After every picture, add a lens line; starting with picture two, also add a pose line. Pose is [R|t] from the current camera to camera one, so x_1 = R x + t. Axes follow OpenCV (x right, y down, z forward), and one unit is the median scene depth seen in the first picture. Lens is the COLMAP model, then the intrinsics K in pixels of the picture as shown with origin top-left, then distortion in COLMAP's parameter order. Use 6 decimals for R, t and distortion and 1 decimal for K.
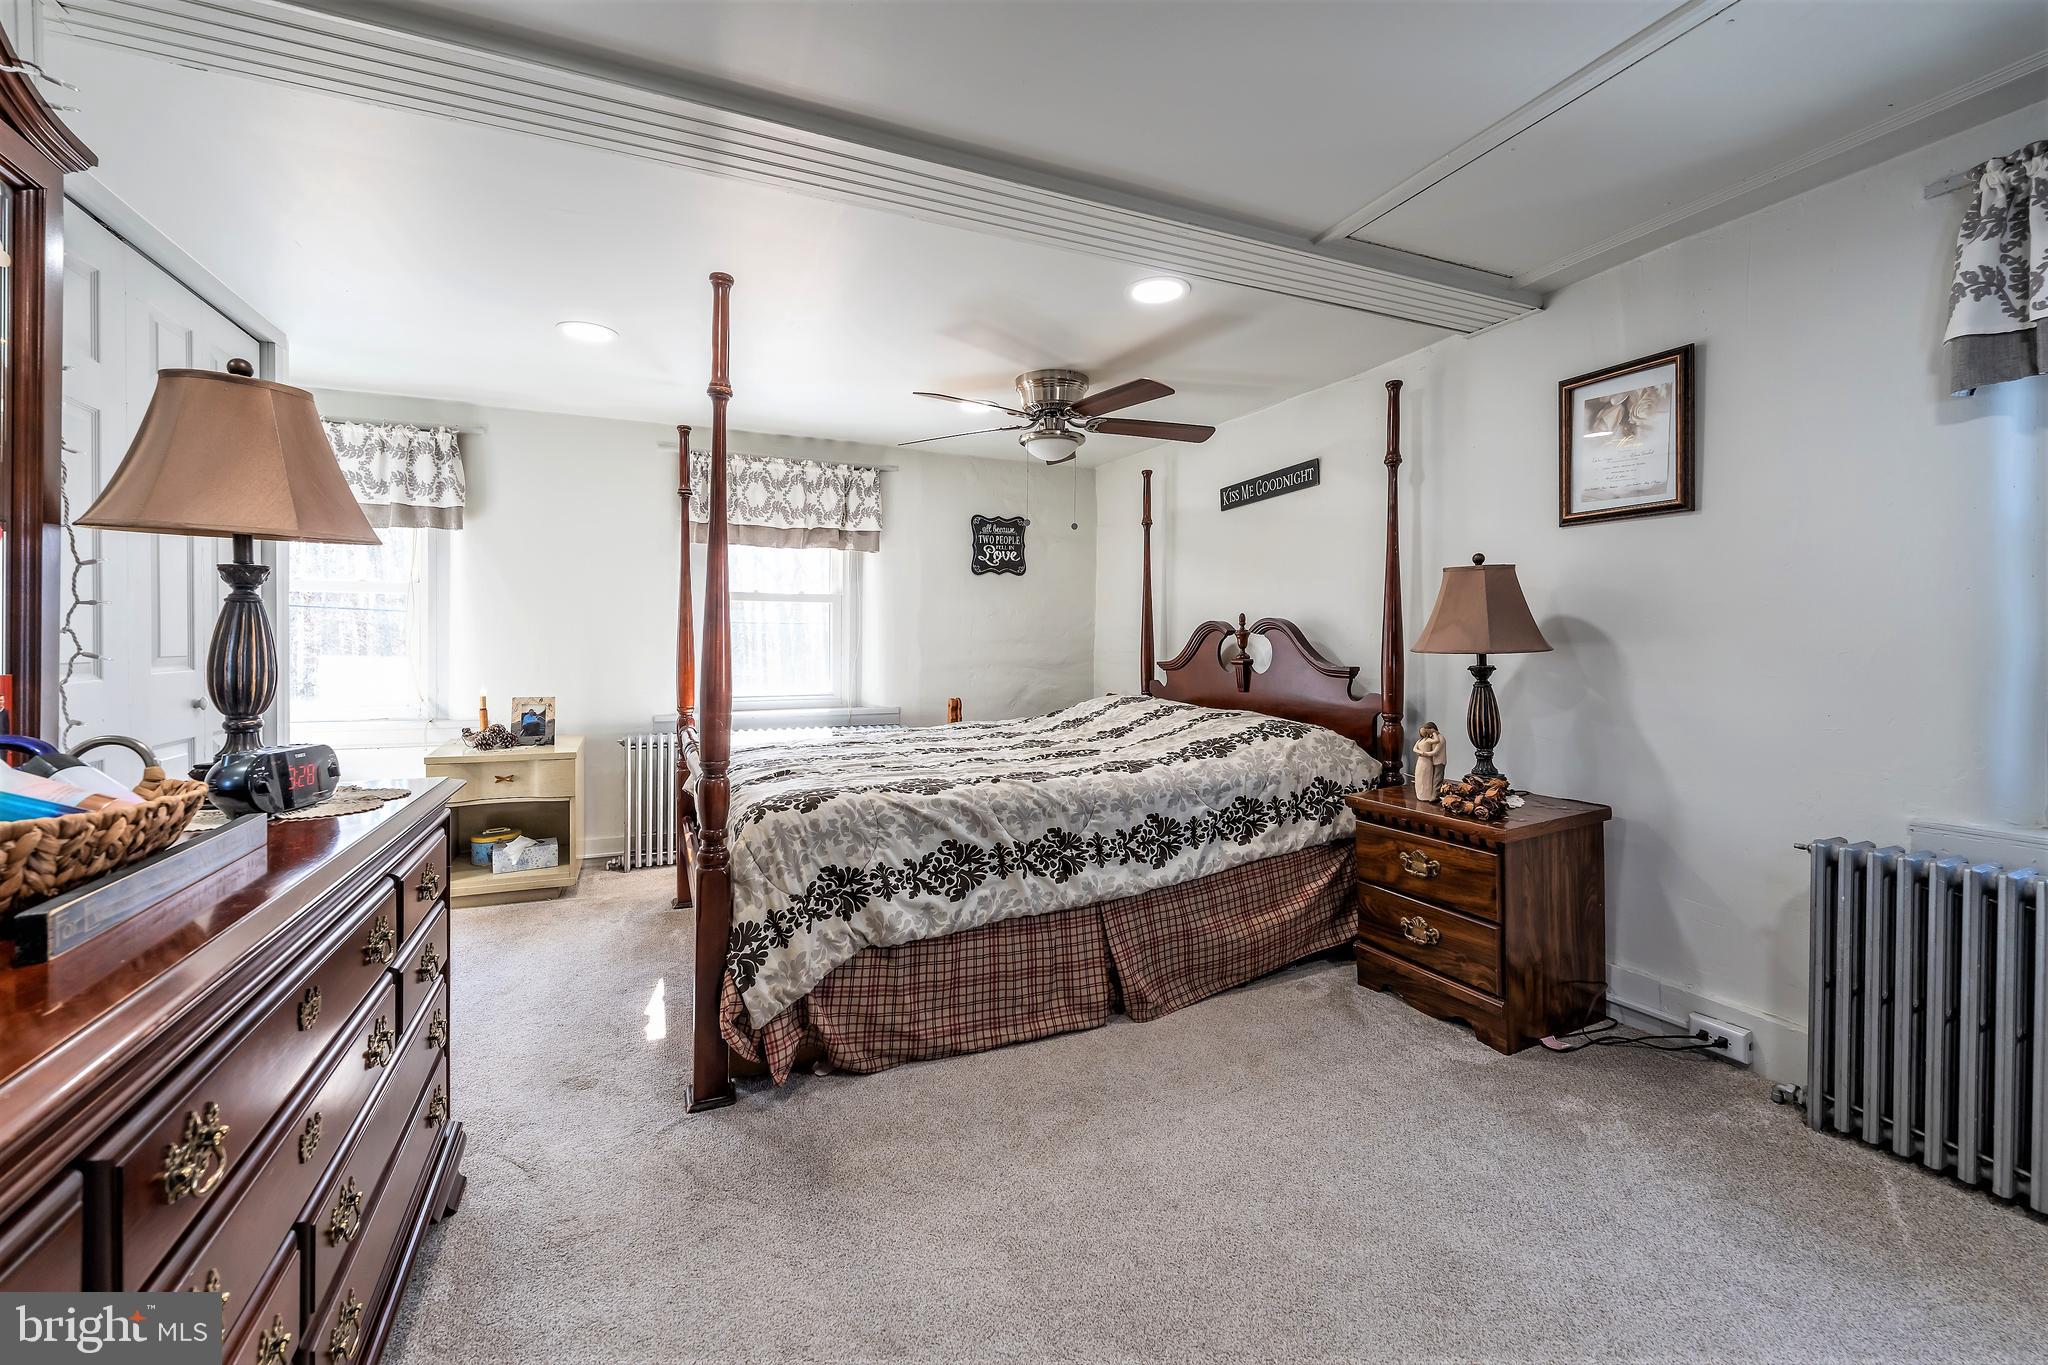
lens RADIAL K [[851.0, 0, 1019.3], [0, 851.0, 657.6], [0, 0, 1]] dist [0.000589, -0.000068]
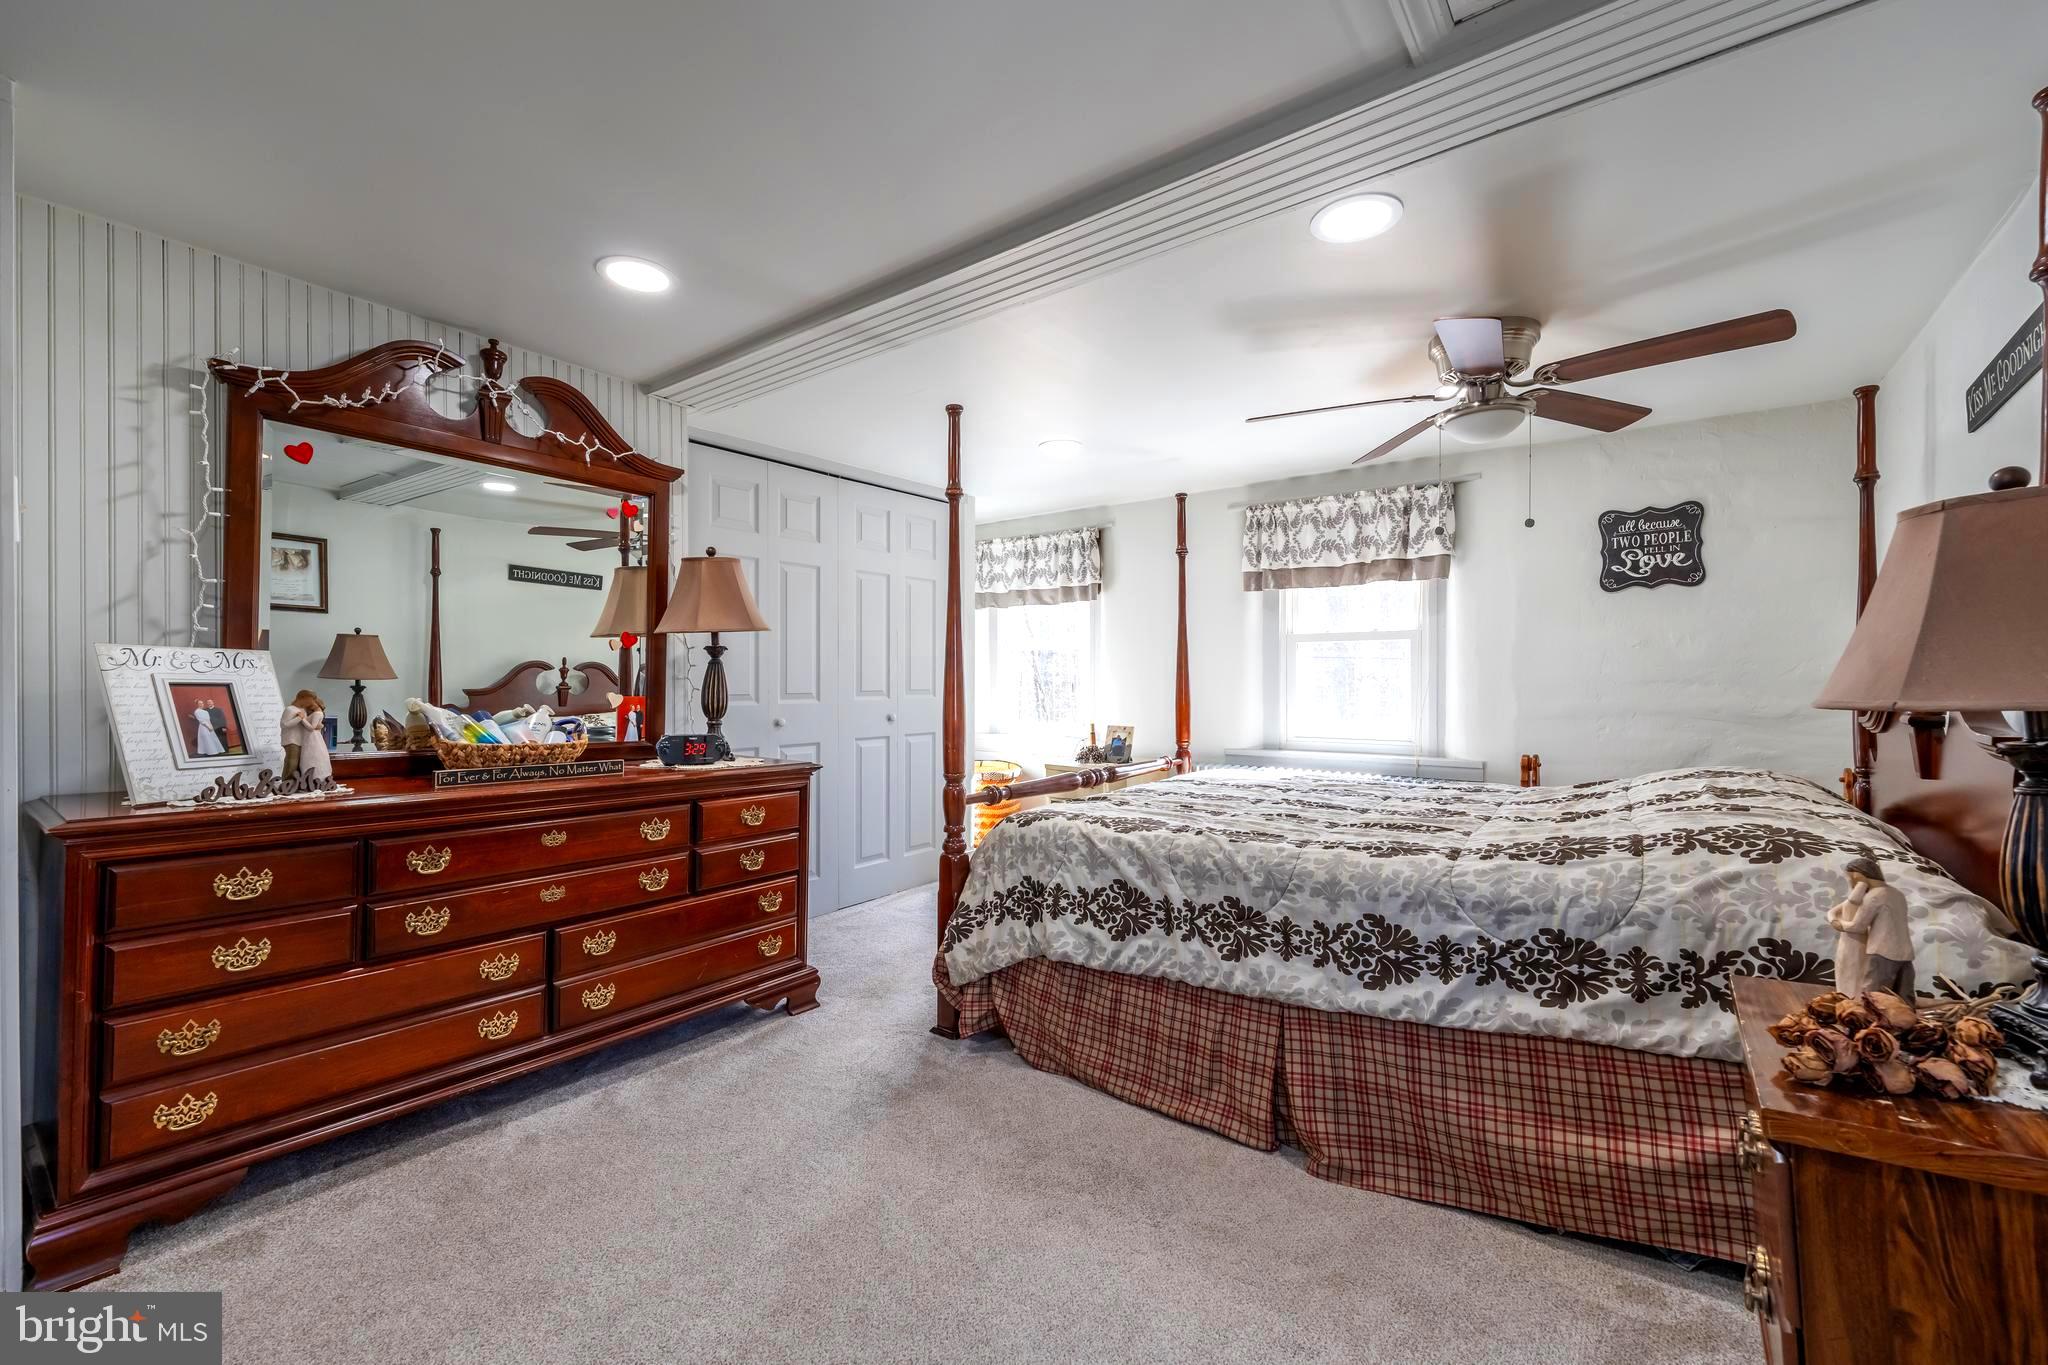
lens RADIAL K [[847.8, 0, 1024.0], [0, 847.8, 682.5], [0, 0, 1]] dist [-0.001235, -0.000160]
pose [[0.458830, -0.001076, -0.888524, 0.697740], [-0.015622, 0.999835, -0.009277, -0.007204], [0.888387, 0.018137, 0.458737, 0.400308]]
